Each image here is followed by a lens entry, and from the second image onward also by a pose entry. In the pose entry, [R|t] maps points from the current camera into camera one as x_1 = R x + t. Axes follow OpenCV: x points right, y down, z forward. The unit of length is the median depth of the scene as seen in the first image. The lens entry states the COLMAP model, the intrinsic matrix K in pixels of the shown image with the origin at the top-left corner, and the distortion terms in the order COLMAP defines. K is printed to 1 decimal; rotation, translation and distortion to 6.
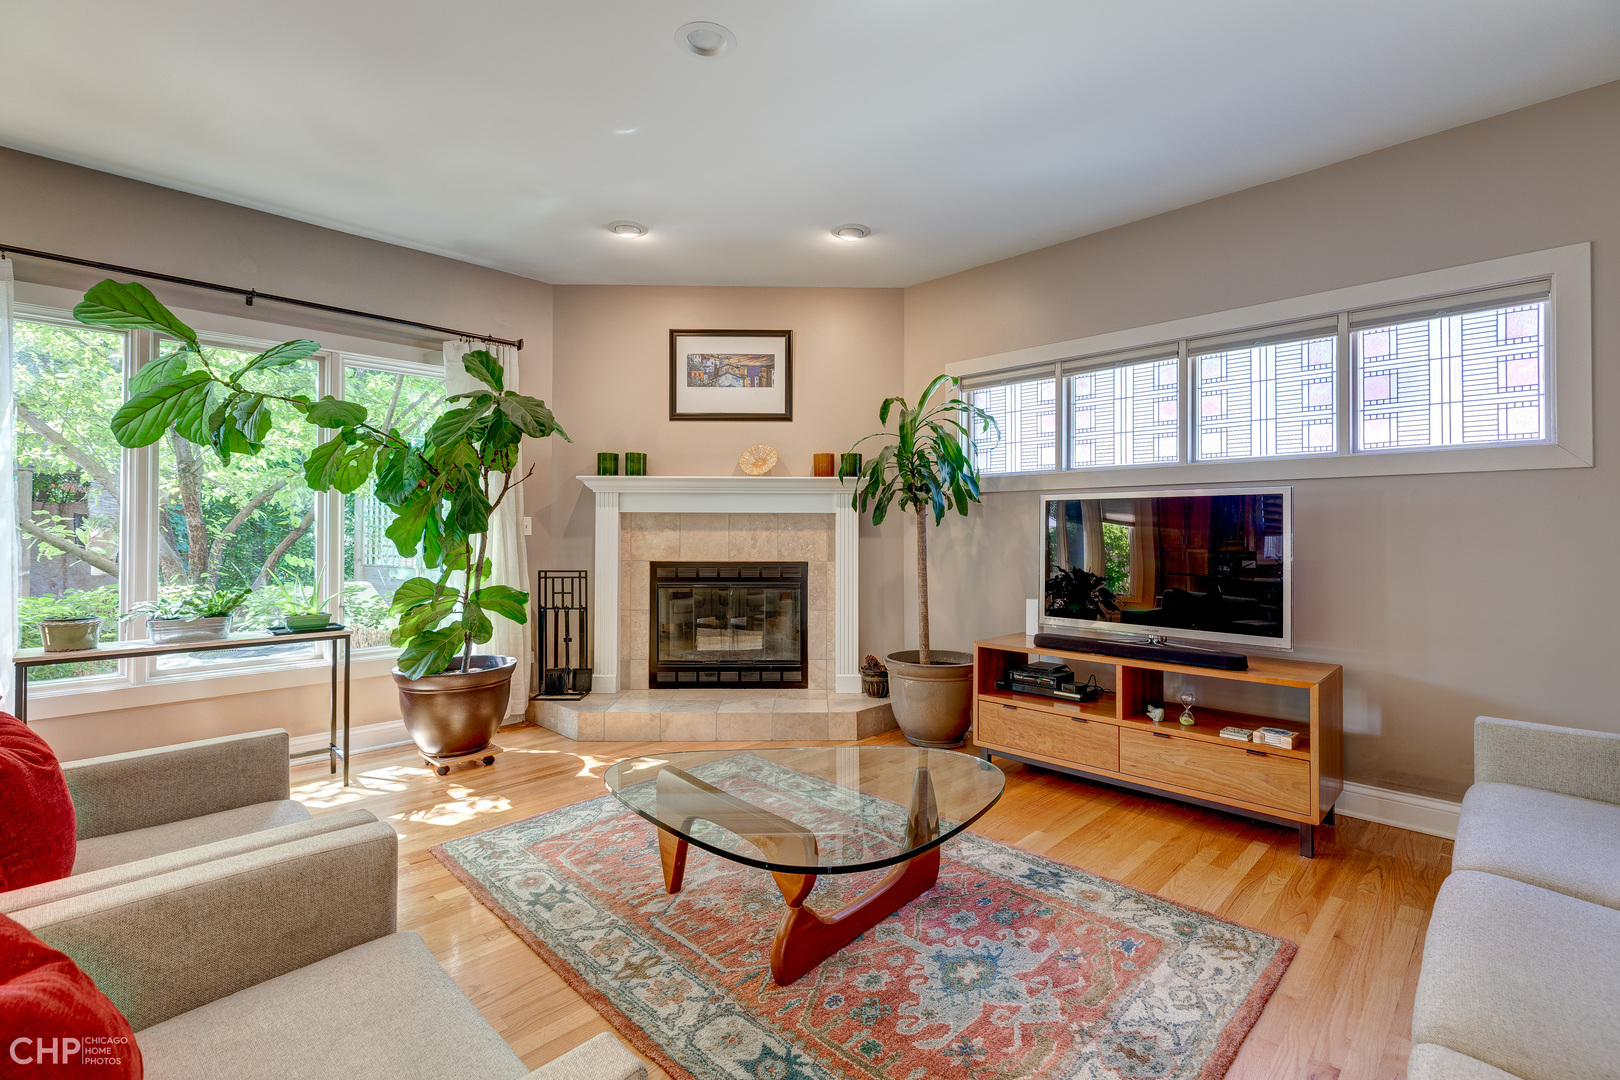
lens RADIAL K [[721.8, 0, 813.7], [0, 721.8, 529.2], [0, 0, 1]] dist [0.007037, -0.001376]
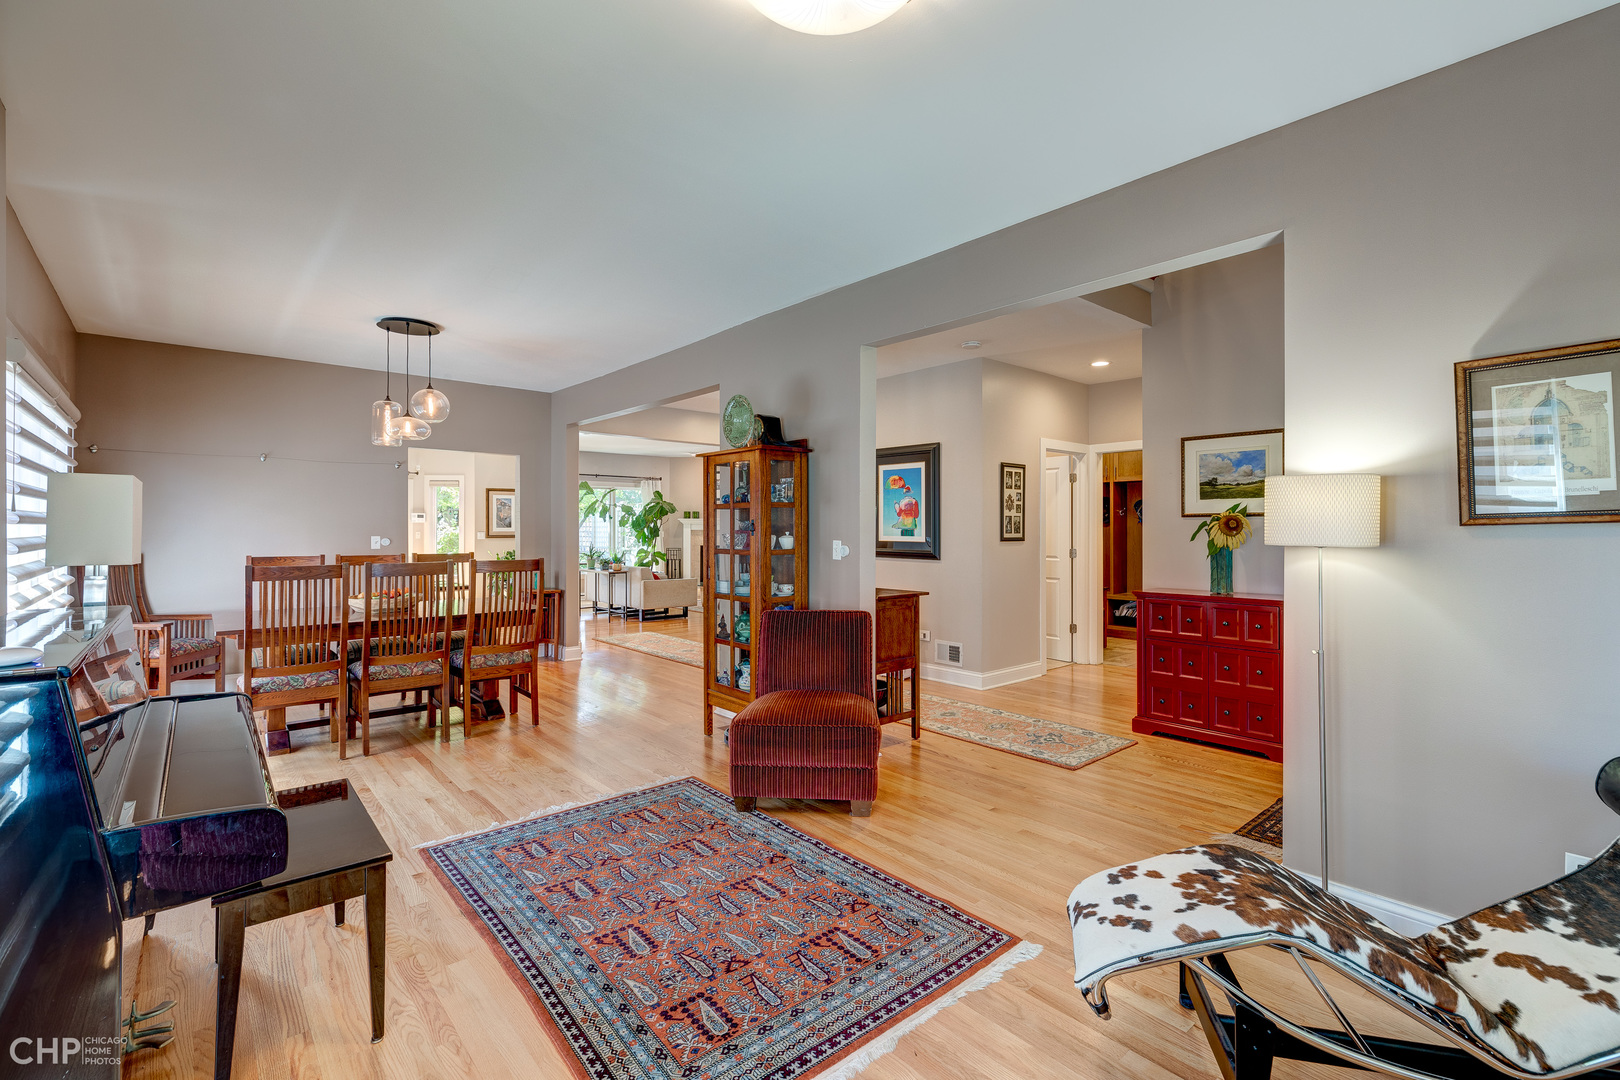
lens RADIAL K [[714.1, 0, 810.0], [0, 714.1, 540.0], [0, 0, 1]] dist [-0.000610, -0.000177]
pose [[0.996441, -0.001362, -0.084286, 0.529842], [0.002782, 0.999856, 0.016734, -0.030414], [0.084251, -0.016909, 0.996301, -2.132378]]
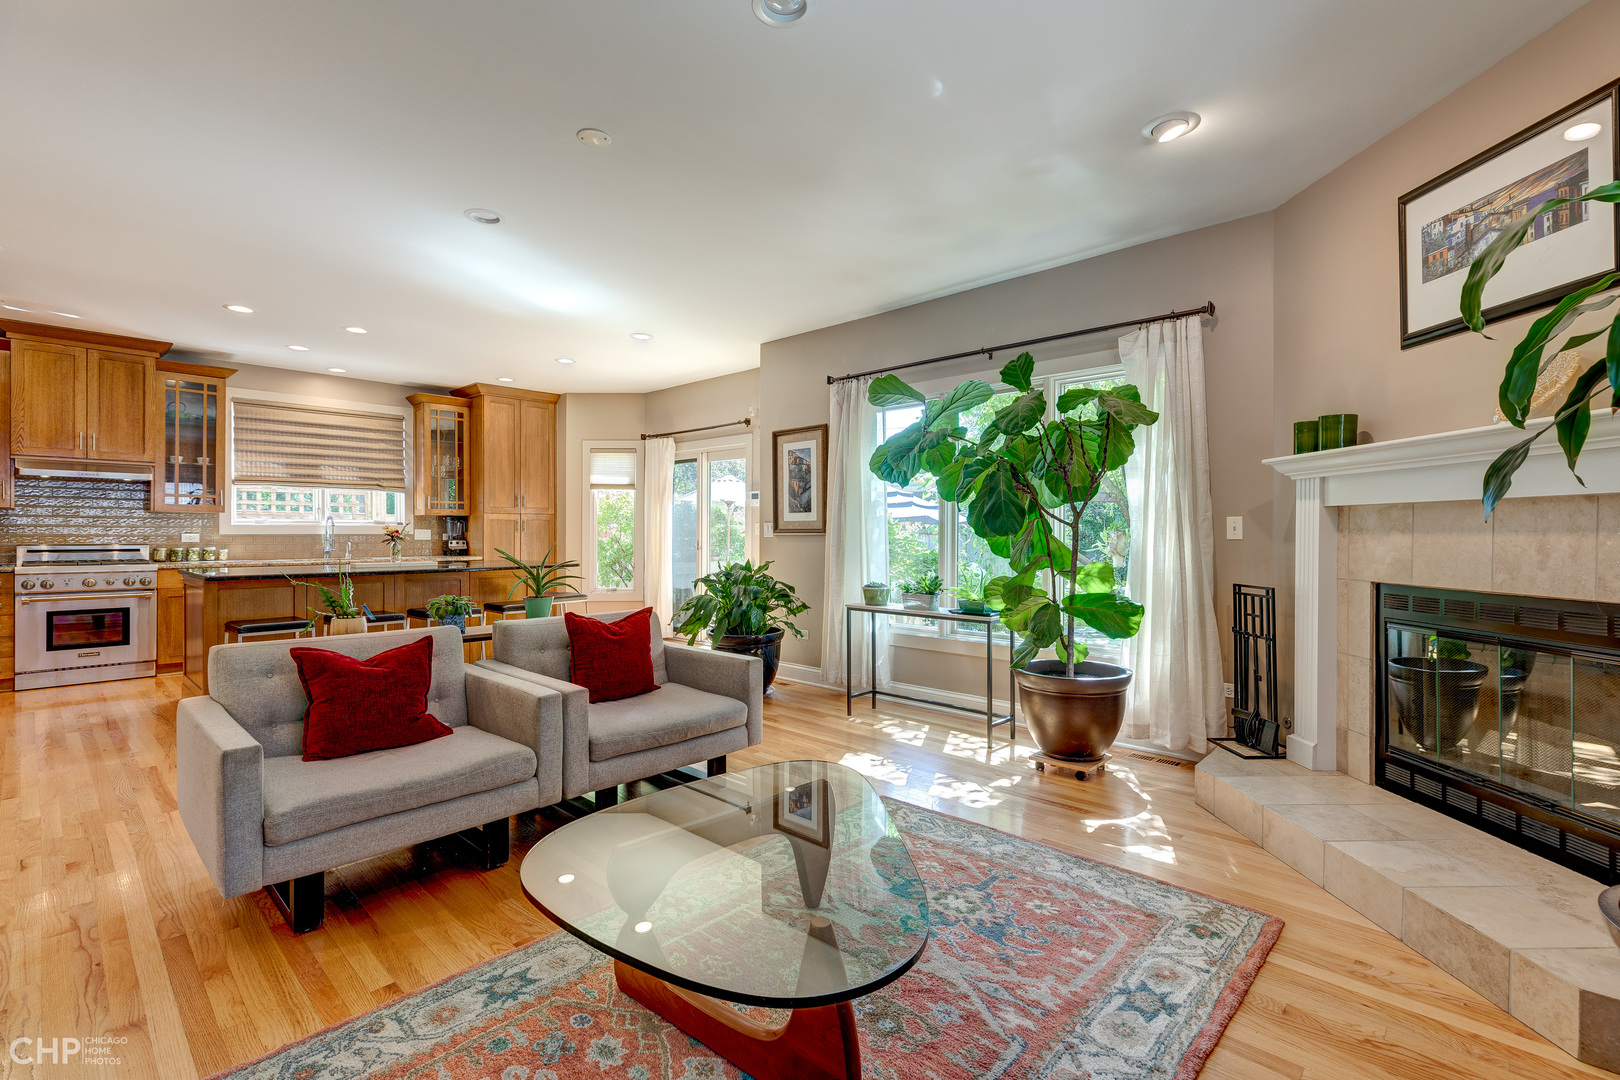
lens RADIAL K [[714.1, 0, 810.0], [0, 714.1, 540.0], [0, 0, 1]] dist [-0.000610, -0.000177]
pose [[0.035732, 0.008327, -0.999327, 0.388901], [-0.001766, 0.999964, 0.008270, 0.003326], [0.999360, 0.001469, 0.035745, 0.504568]]
